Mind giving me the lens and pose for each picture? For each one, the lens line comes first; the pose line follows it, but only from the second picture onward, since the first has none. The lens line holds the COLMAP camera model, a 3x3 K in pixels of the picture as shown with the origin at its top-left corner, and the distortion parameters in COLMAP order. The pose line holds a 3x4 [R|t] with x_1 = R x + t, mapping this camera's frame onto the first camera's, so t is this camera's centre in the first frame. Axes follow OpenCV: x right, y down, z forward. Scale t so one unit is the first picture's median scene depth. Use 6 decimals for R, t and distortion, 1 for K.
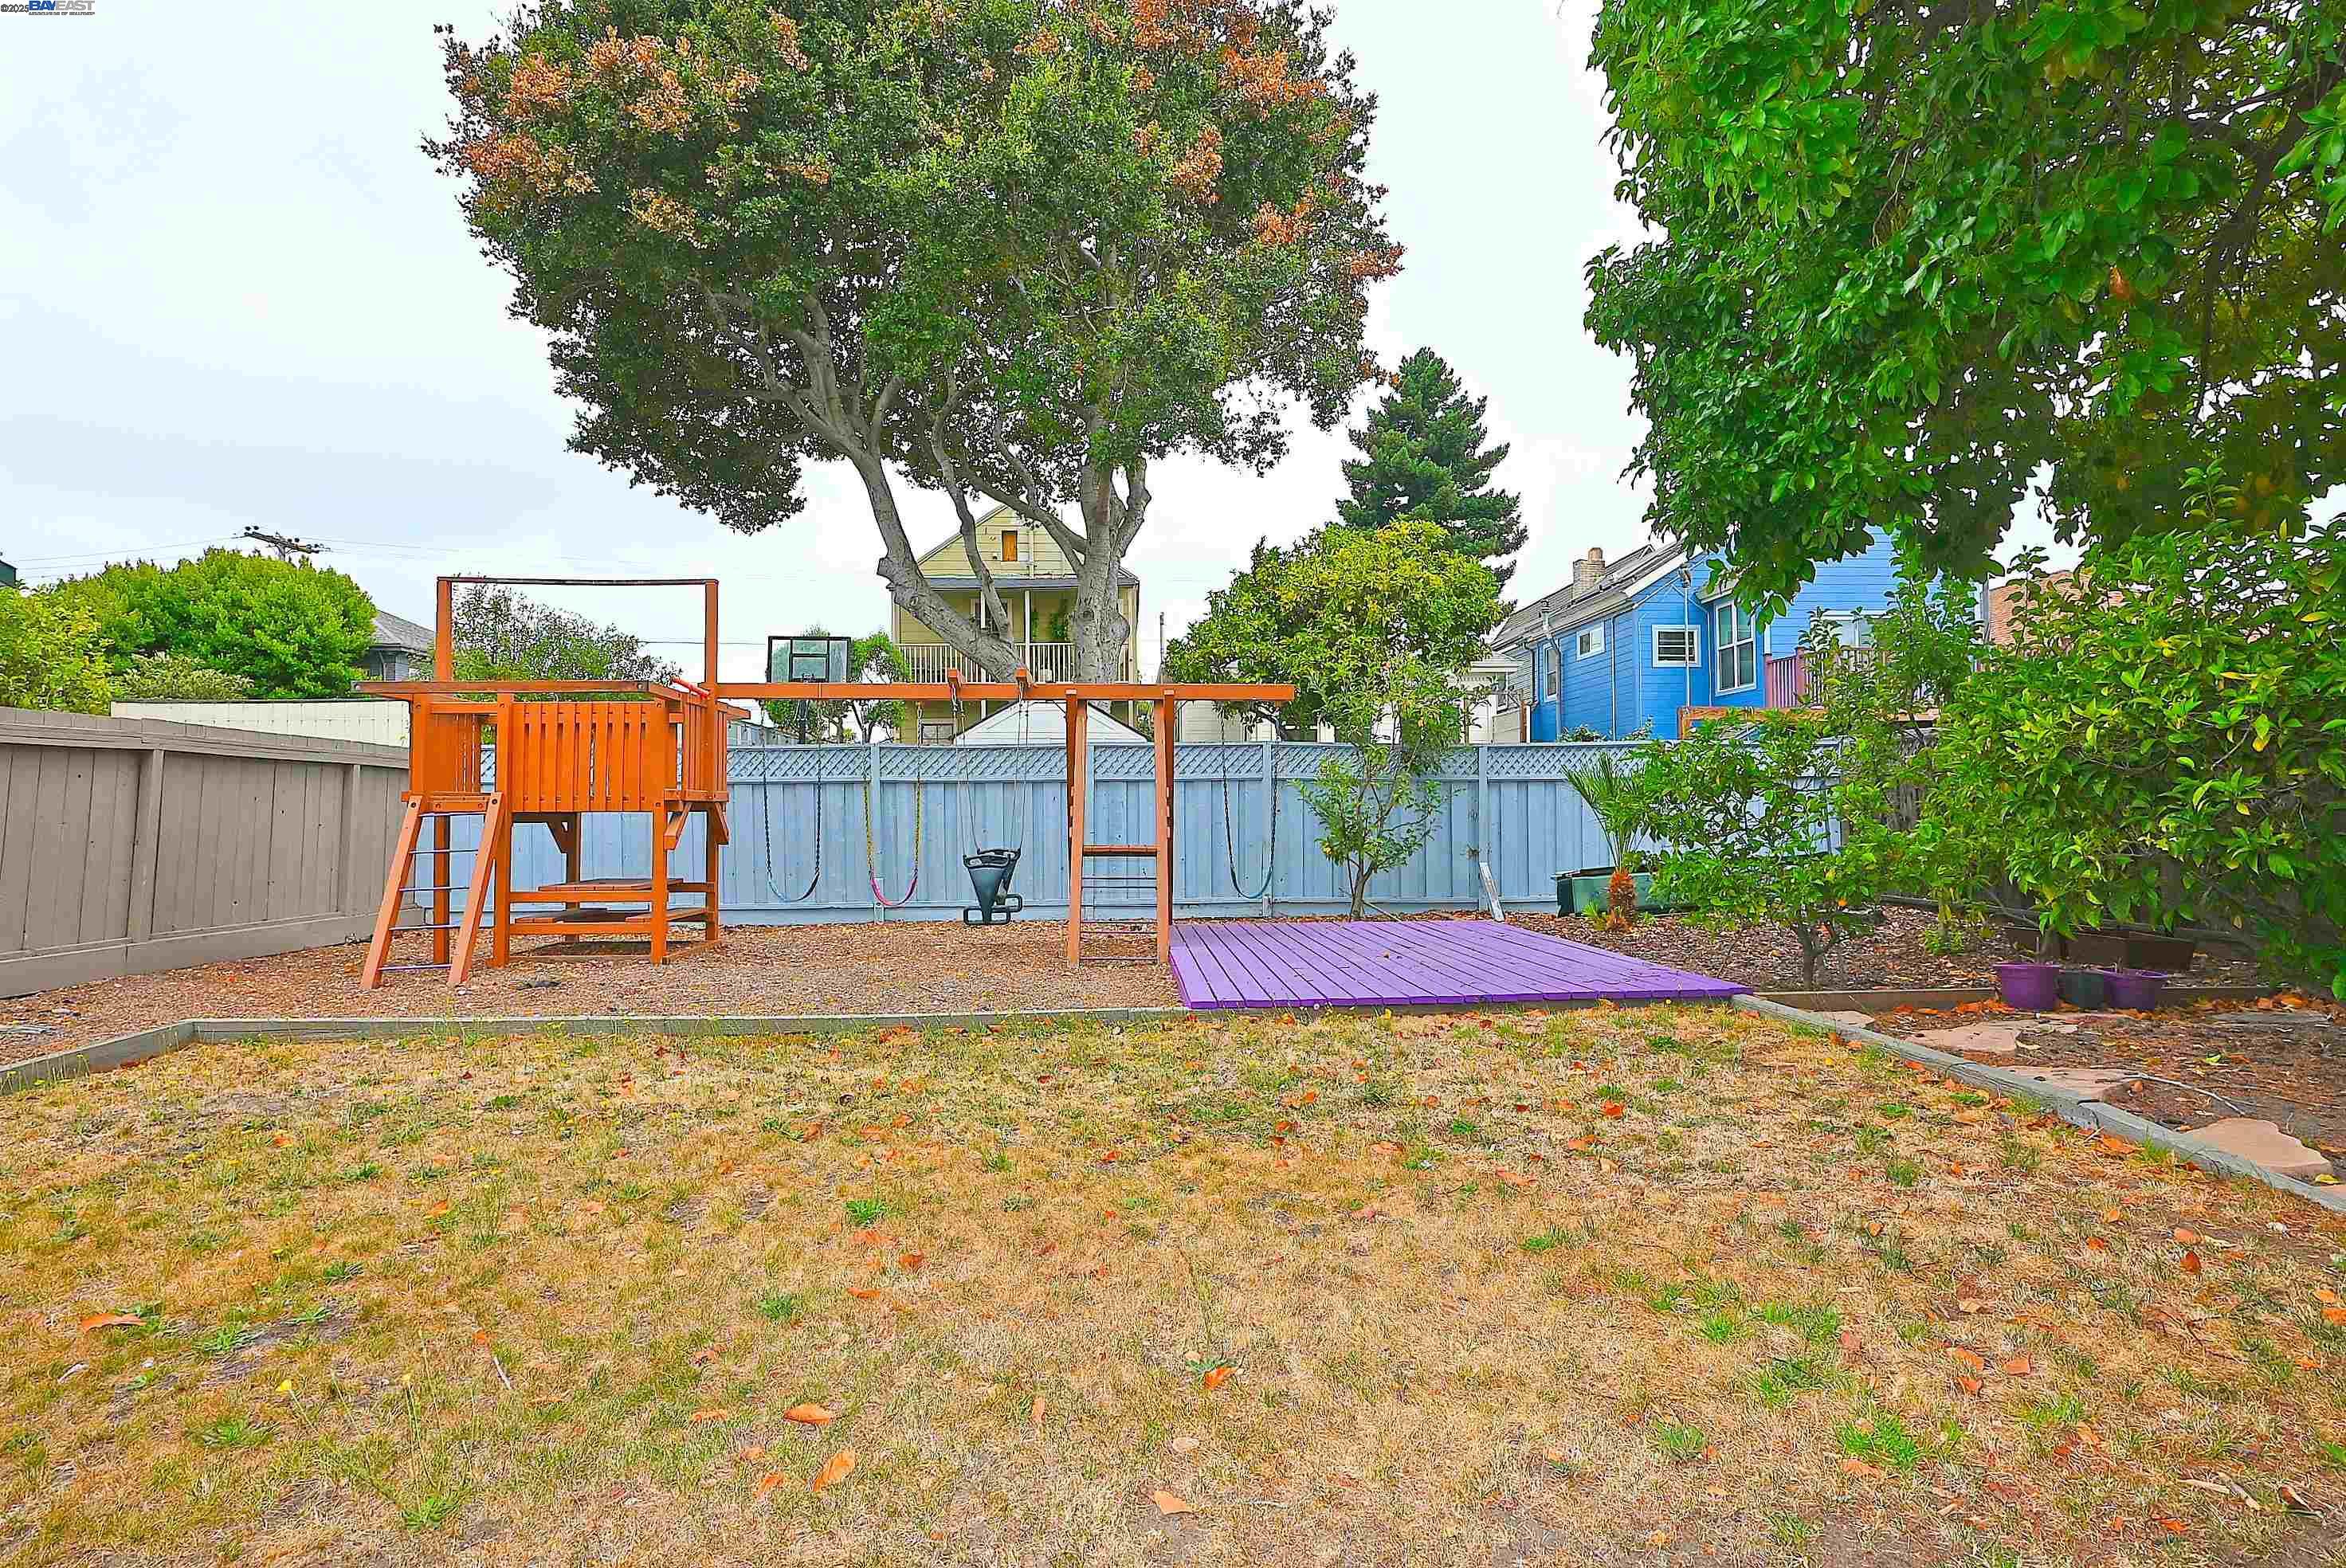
lens RADIAL K [[1163.5, 0, 1173.0], [0, 1163.5, 784.0], [0, 0, 1]] dist [-0.079526, 0.049610]
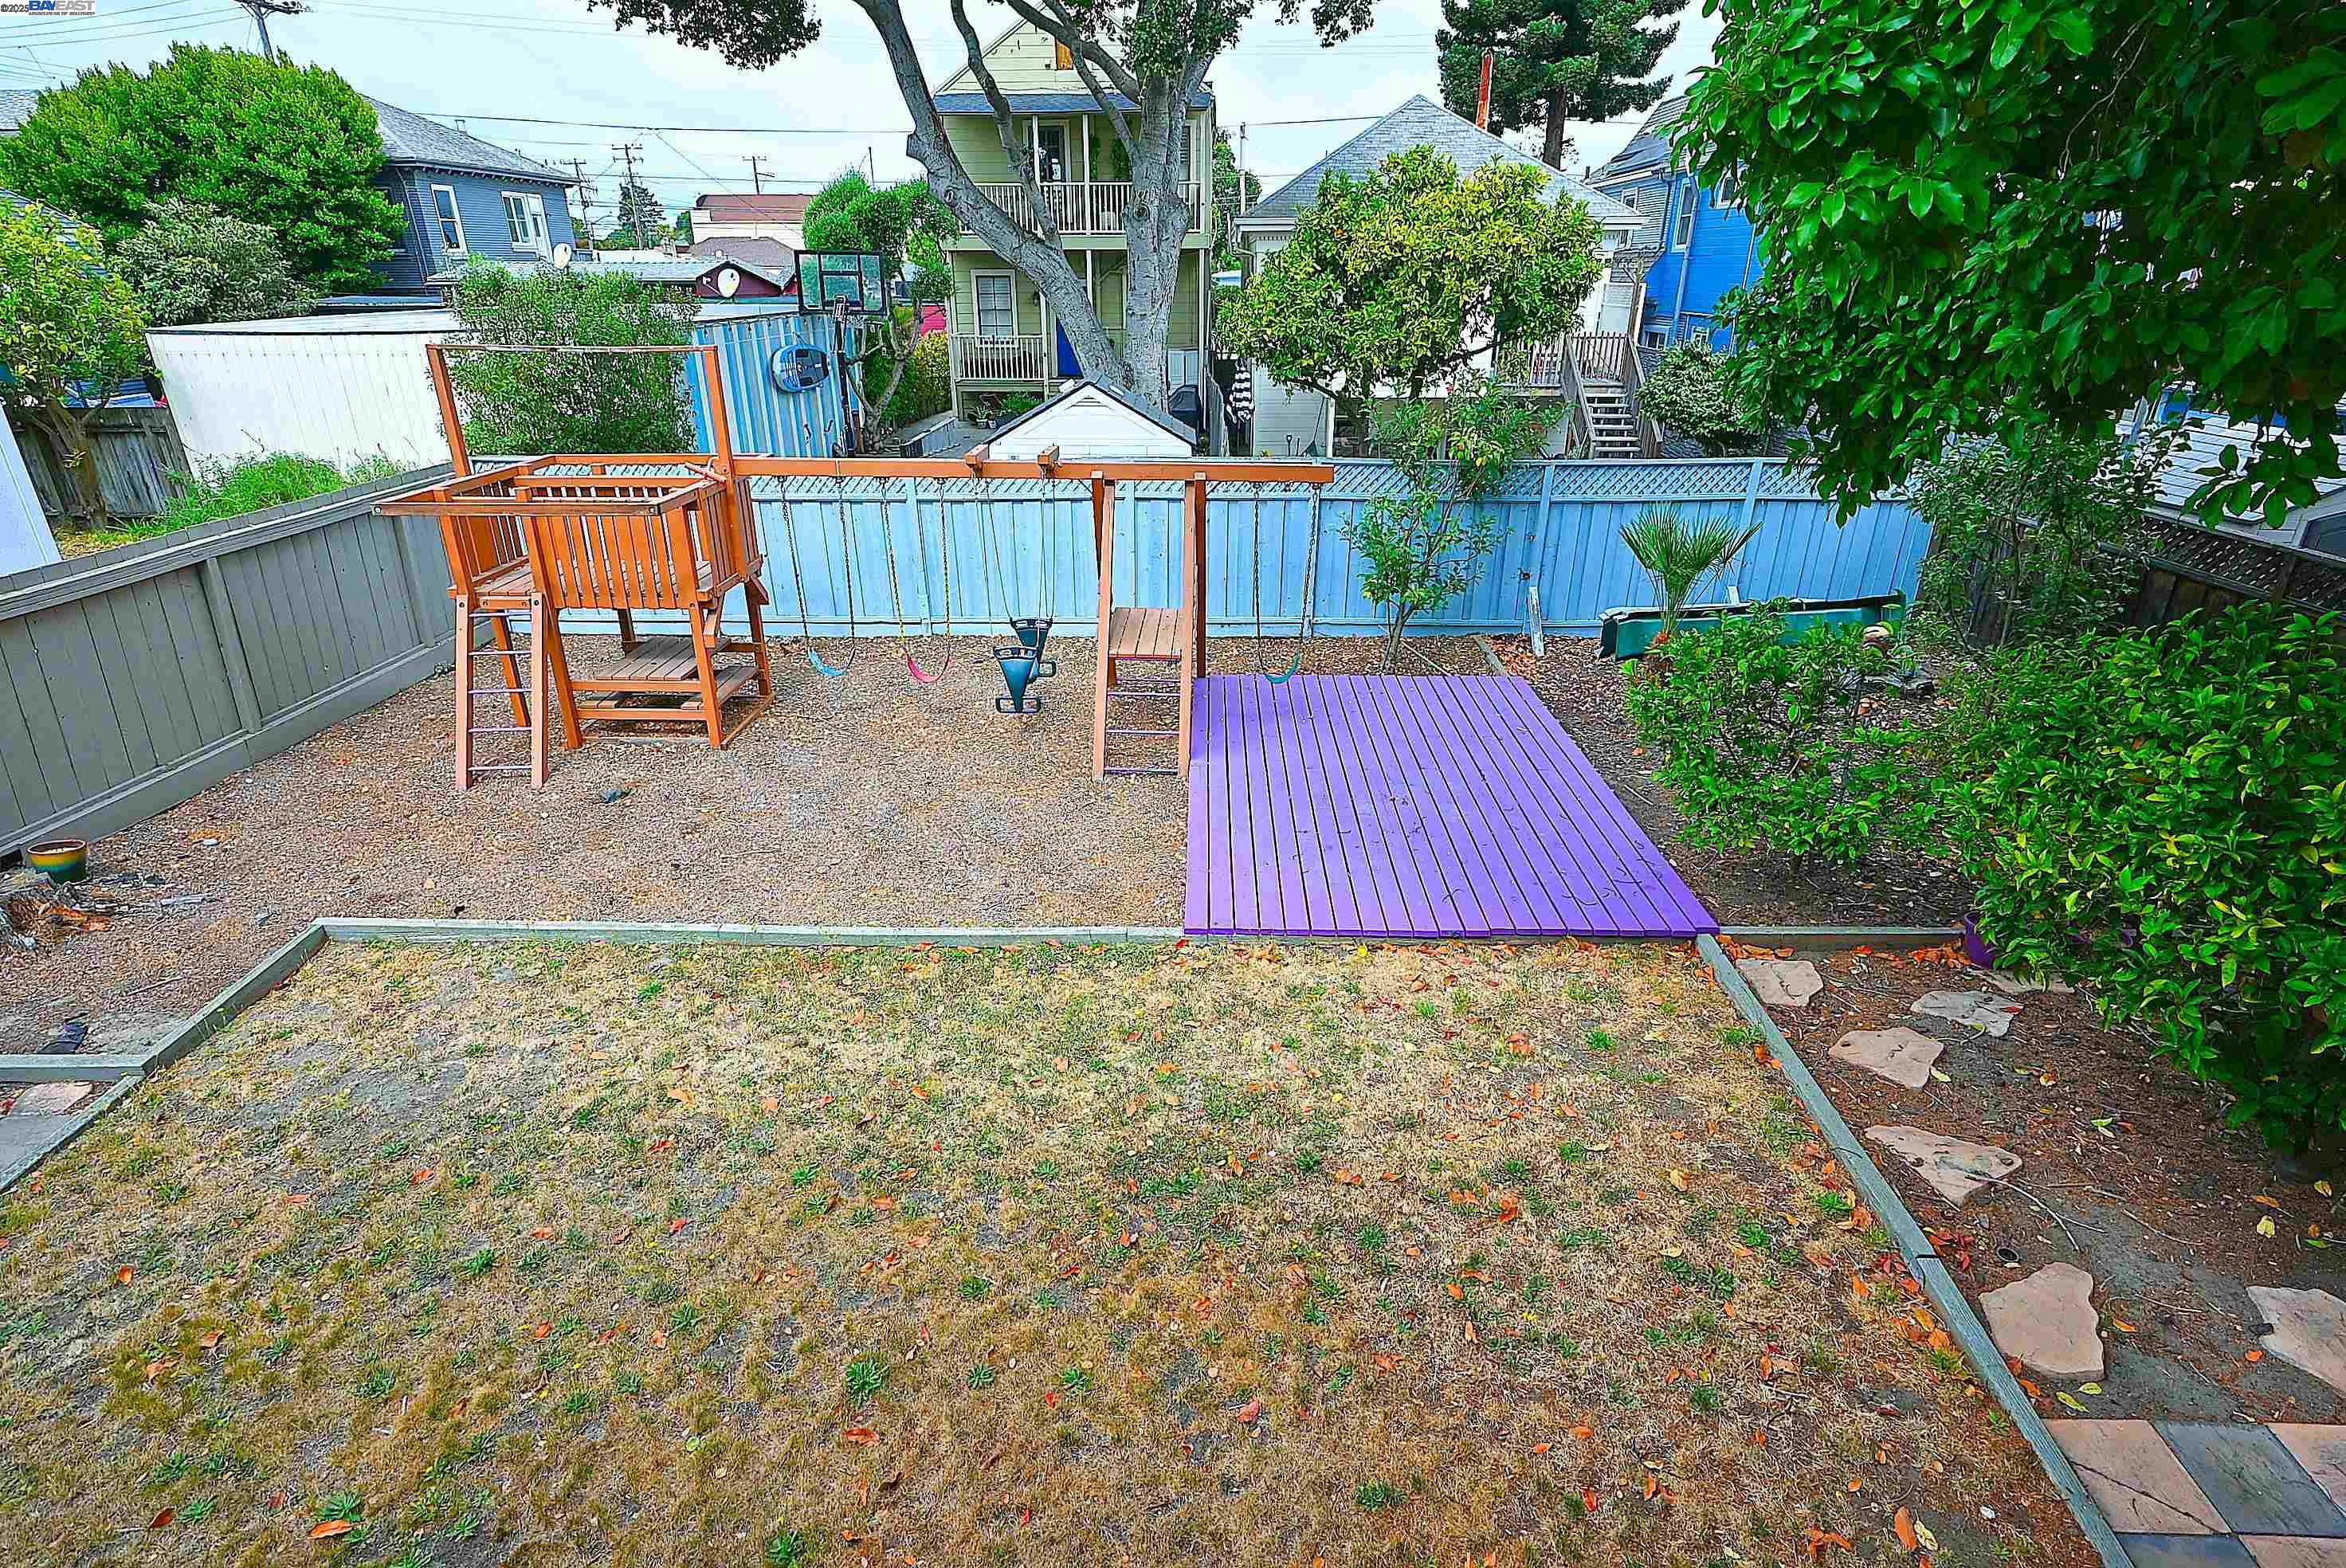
lens RADIAL K [[1153.5, 0, 1165.2], [0, 1153.5, 785.5], [0, 0, 1]] dist [-0.055447, 0.023619]
pose [[0.996662, 0.037471, -0.072538, 0.022951], [-0.001841, 0.898549, 0.438868, -0.130321], [0.081623, -0.437270, 0.895619, 0.025358]]
